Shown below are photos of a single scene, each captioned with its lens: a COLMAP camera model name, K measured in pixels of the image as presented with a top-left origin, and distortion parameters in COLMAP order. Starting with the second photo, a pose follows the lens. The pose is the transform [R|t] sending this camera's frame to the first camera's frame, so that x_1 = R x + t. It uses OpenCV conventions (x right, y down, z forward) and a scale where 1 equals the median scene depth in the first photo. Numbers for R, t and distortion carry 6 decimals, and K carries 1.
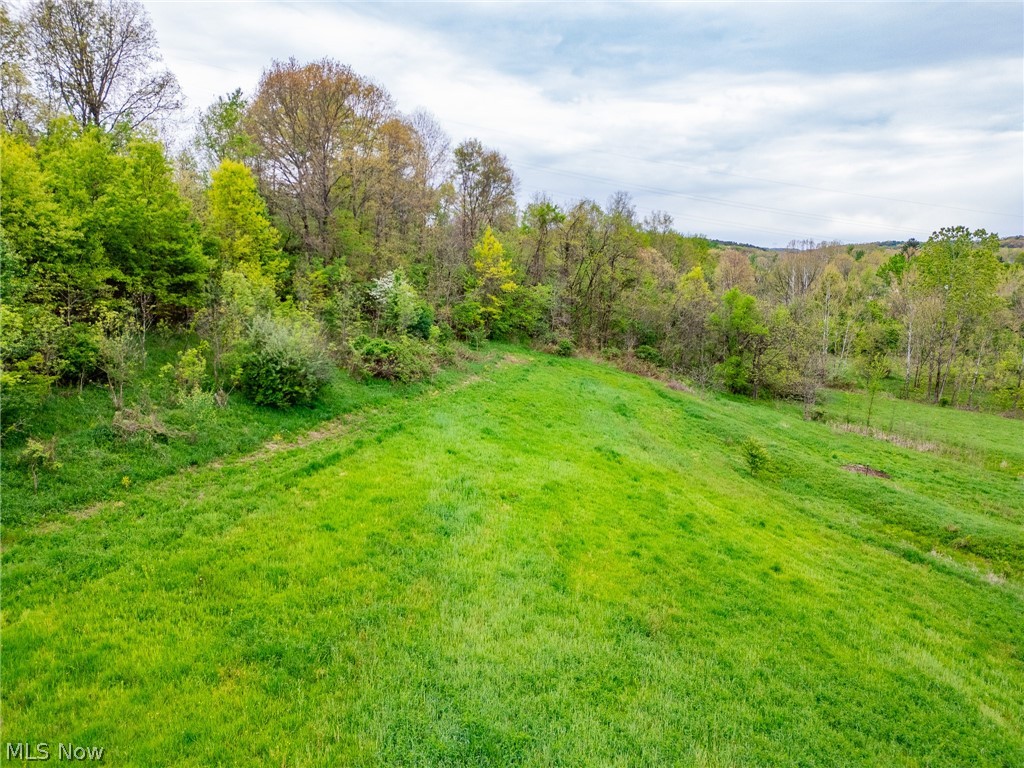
lens RADIAL K [[695.4, 0, 501.5], [0, 695.4, 377.6], [0, 0, 1]] dist [0.038225, -0.029810]
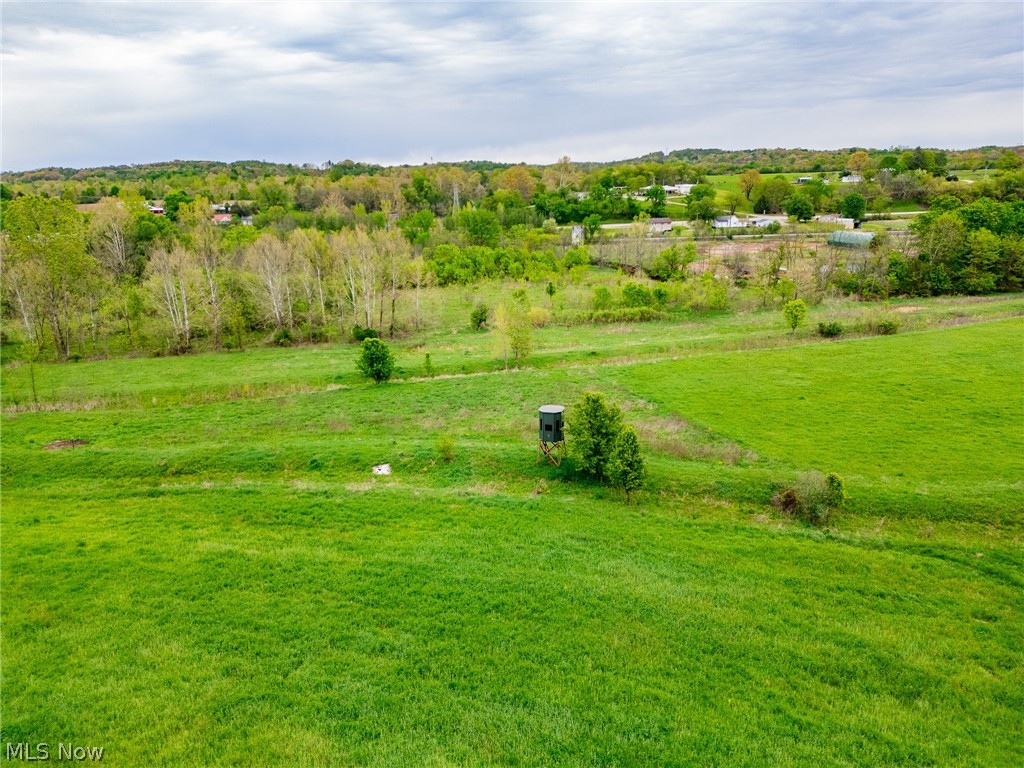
lens RADIAL K [[695.4, 0, 501.5], [0, 695.4, 377.6], [0, 0, 1]] dist [0.038225, -0.029810]
pose [[0.395564, -0.261310, 0.880481, -0.302218], [0.188811, 0.961331, 0.200480, -0.112959], [-0.898821, 0.086942, 0.429606, -0.228207]]
